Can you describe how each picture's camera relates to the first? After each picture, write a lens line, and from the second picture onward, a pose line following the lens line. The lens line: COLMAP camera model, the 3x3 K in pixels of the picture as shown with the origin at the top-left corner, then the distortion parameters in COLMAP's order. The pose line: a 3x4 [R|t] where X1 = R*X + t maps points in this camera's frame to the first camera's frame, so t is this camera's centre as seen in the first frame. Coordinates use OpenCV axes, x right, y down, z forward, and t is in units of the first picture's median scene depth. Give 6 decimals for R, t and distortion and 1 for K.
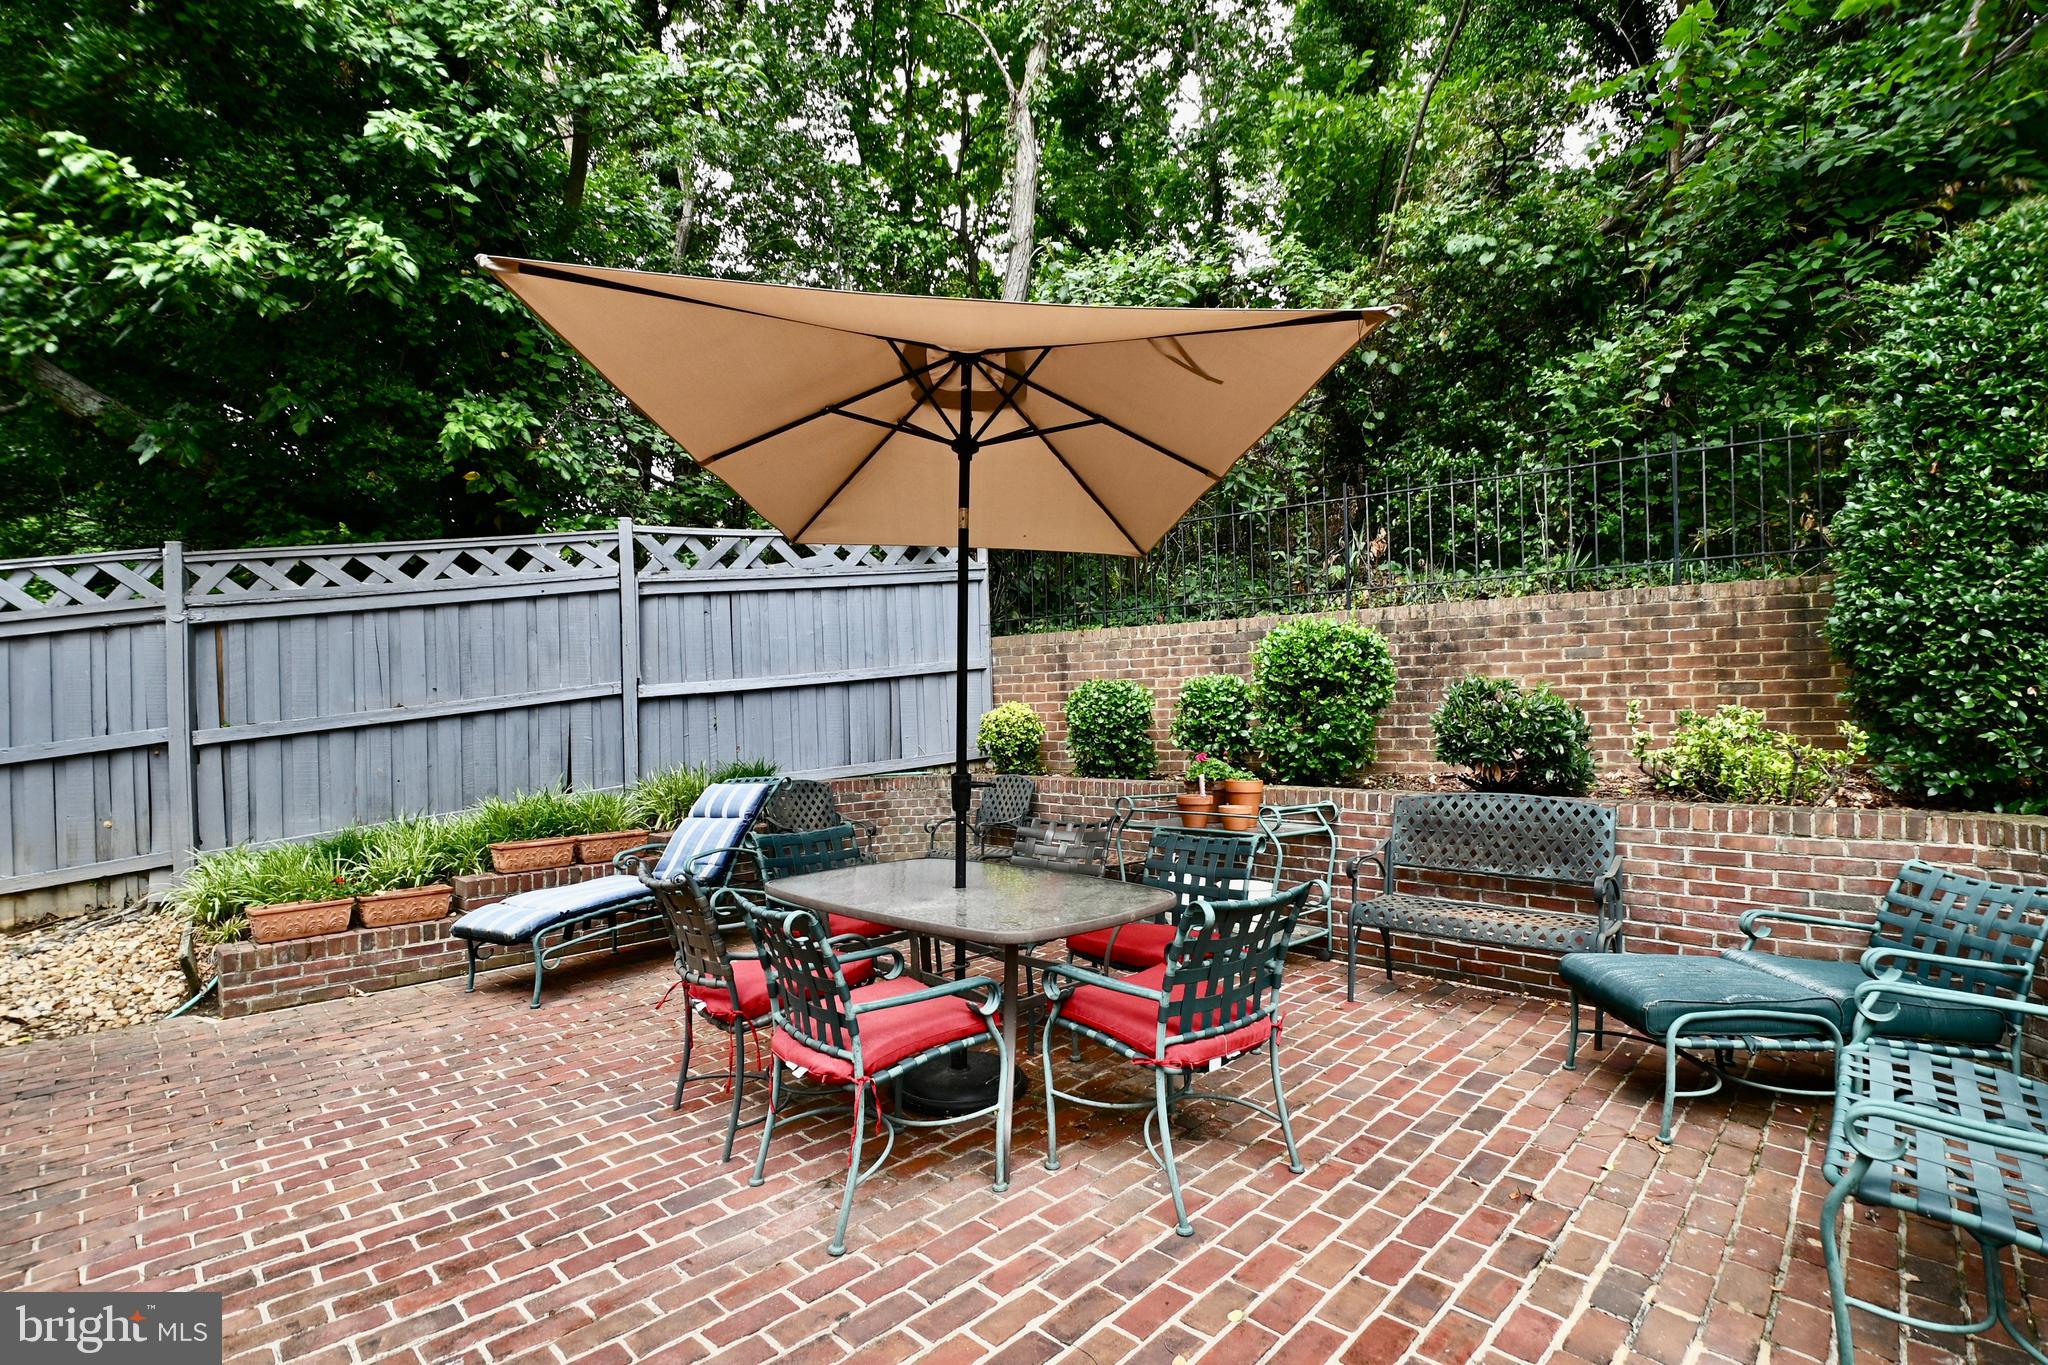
lens RADIAL K [[919.6, 0, 1020.2], [0, 919.6, 716.5], [0, 0, 1]] dist [0.005843, -0.014161]
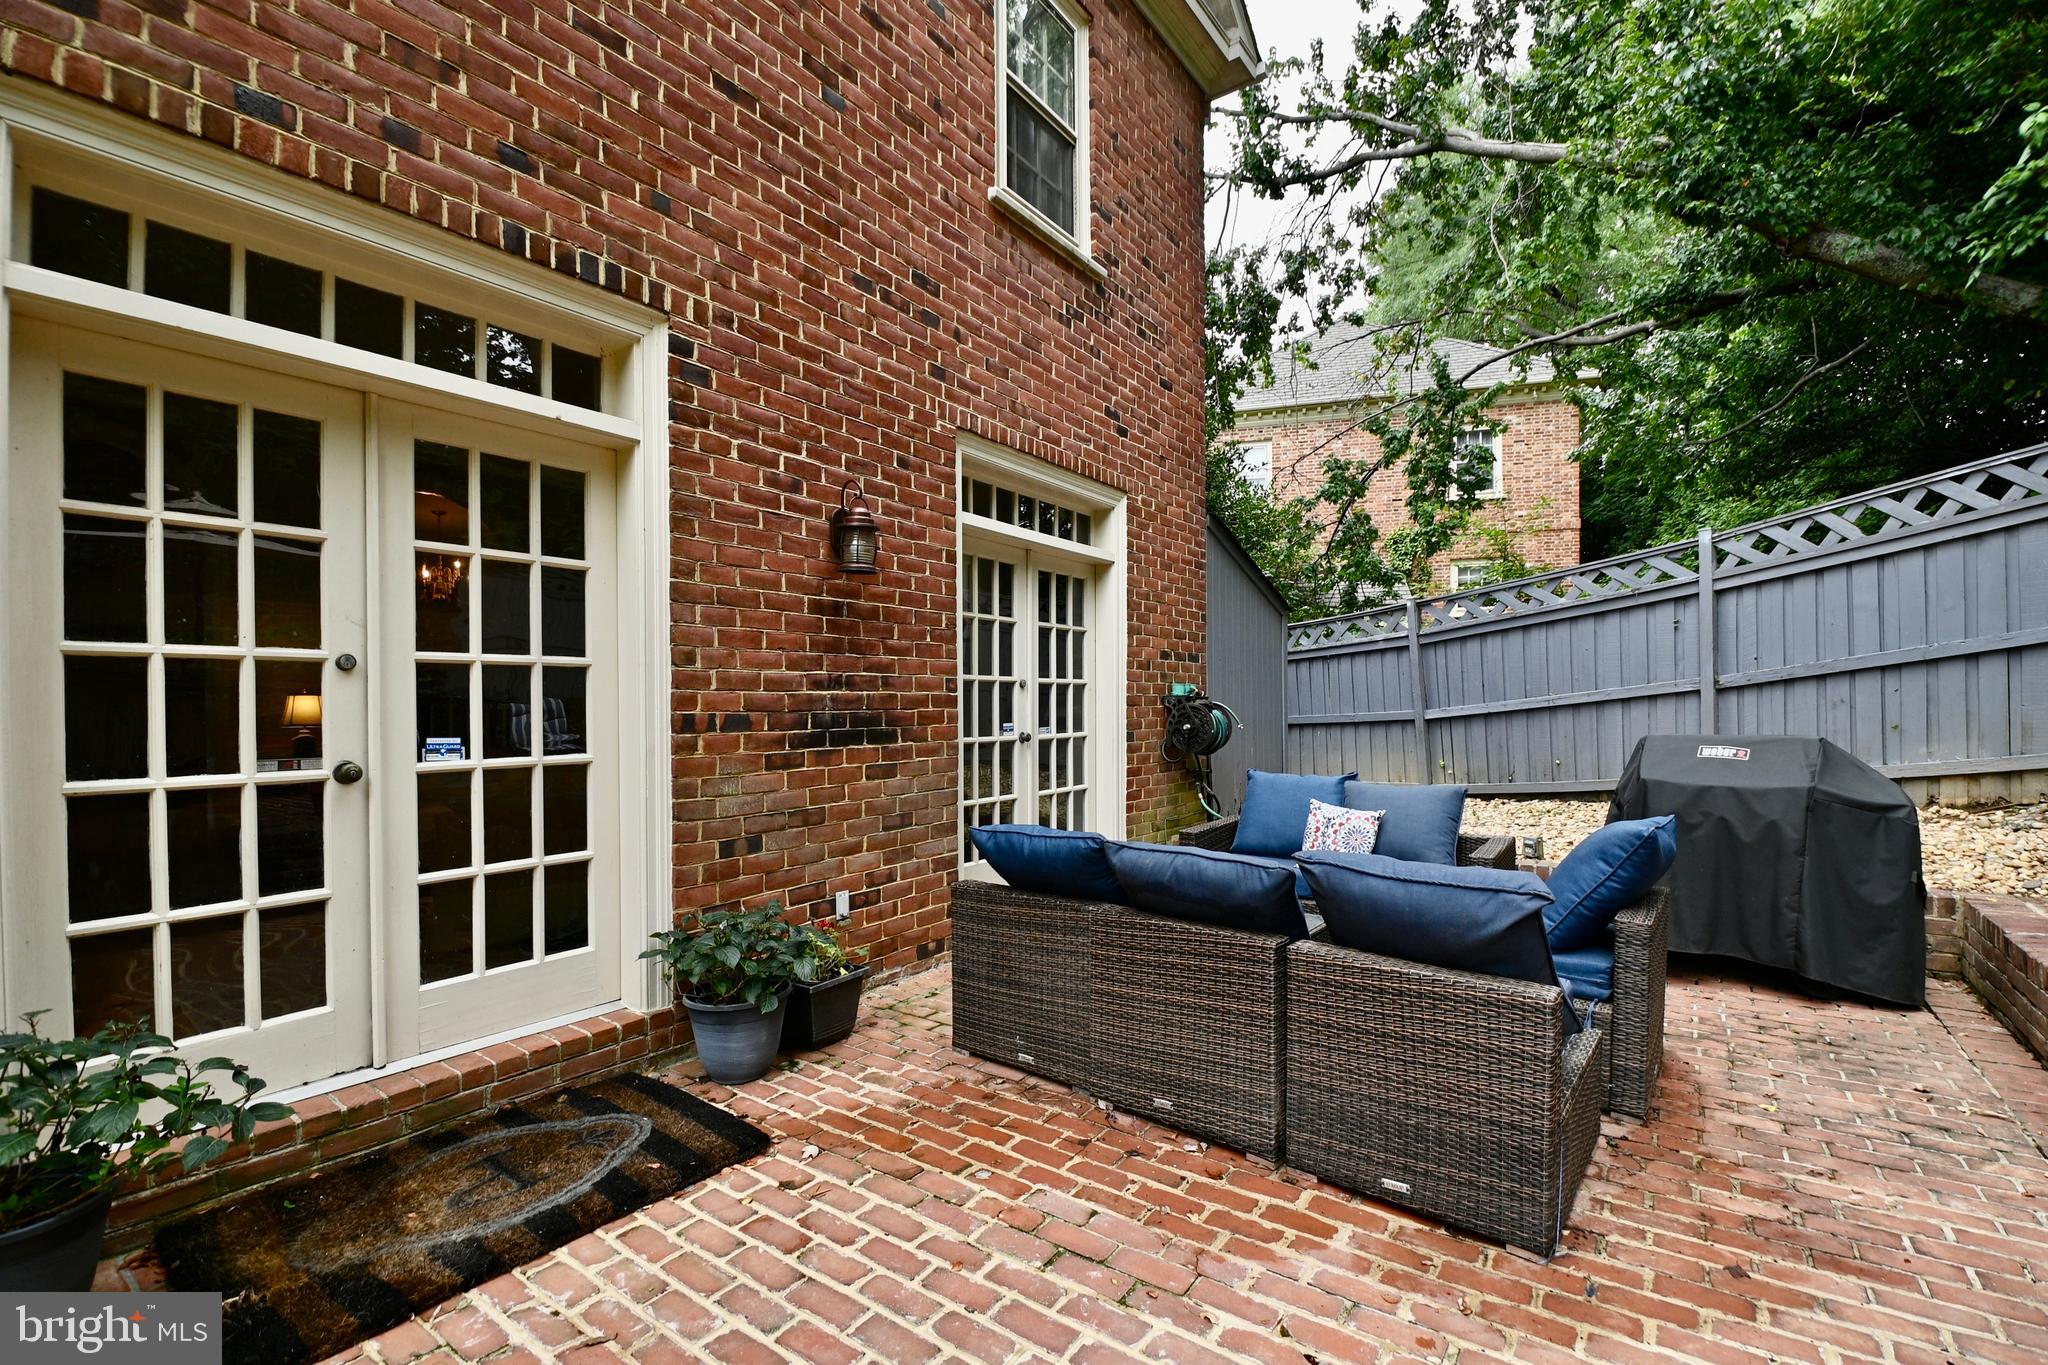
lens RADIAL K [[897.3, 0, 1040.4], [0, 897.3, 712.0], [0, 0, 1]] dist [0.014921, -0.020672]
pose [[0.141846, 0.024155, -0.989594, -0.210096], [0.020131, 0.999425, 0.027281, 0.066184], [0.989684, -0.023791, 0.141279, -0.232779]]
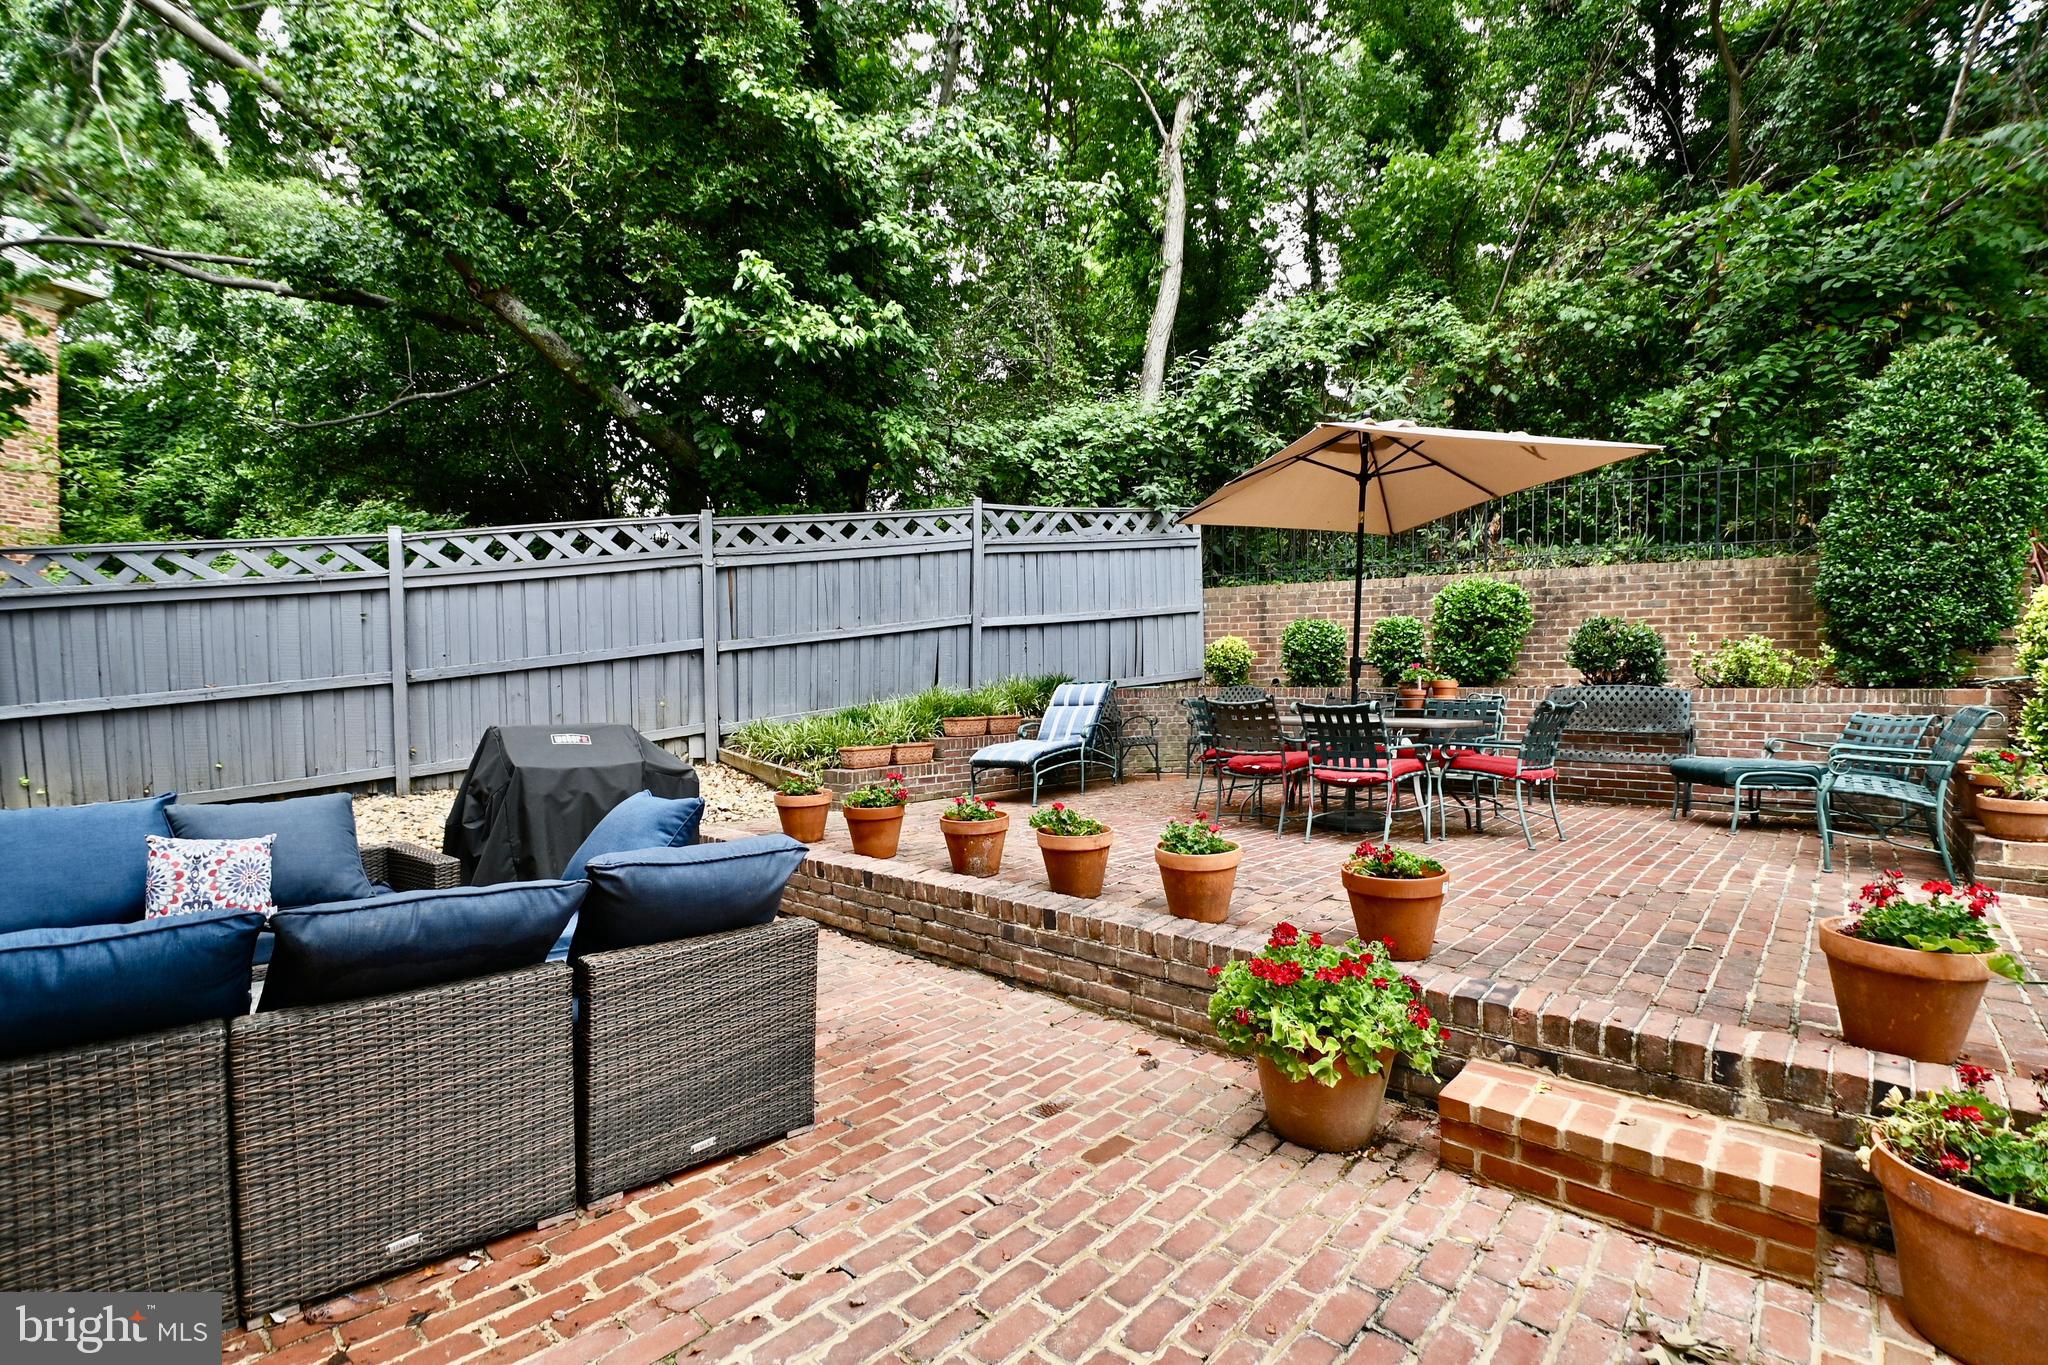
lens RADIAL K [[897.3, 0, 1040.4], [0, 897.3, 712.0], [0, 0, 1]] dist [0.014921, -0.020672]
pose [[0.999513, 0.013453, 0.028155, -0.432895], [-0.014619, 0.999027, 0.041618, 0.061801], [-0.027567, -0.042009, 0.998737, -0.455630]]
